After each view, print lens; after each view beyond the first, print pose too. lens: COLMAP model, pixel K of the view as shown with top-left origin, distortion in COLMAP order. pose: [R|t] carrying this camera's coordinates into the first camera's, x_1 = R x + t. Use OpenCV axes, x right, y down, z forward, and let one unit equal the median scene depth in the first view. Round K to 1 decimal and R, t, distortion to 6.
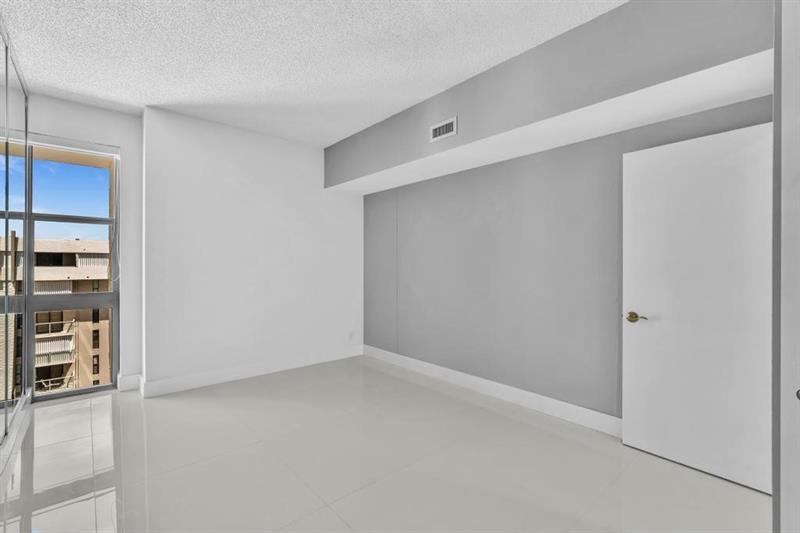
lens RADIAL K [[360.1, 0, 402.0], [0, 360.1, 266.1], [0, 0, 1]] dist [0.000154, -0.000341]
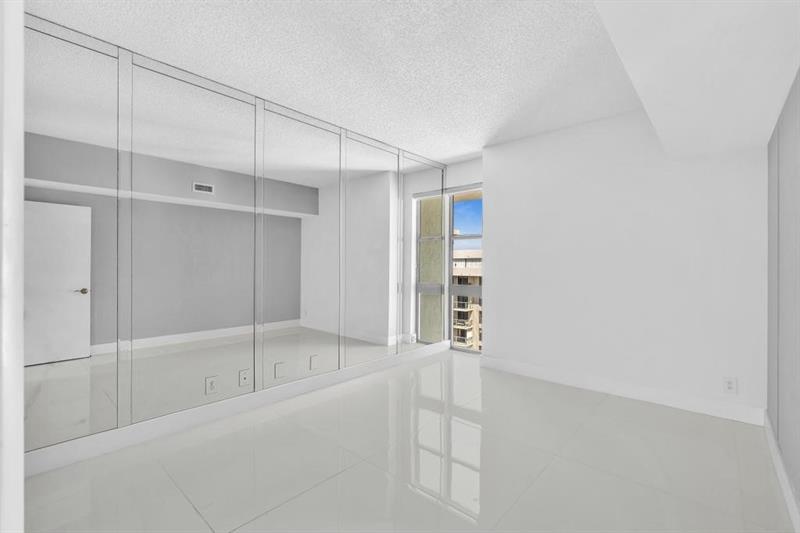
lens RADIAL K [[360.1, 0, 399.8], [0, 360.1, 265.3], [0, 0, 1]] dist [0.000154, -0.000341]
pose [[0.121147, -0.003614, -0.992628, 0.563772], [-0.005327, 0.999977, -0.004291, 0.001712], [0.992620, 0.005808, 0.121125, 0.508775]]
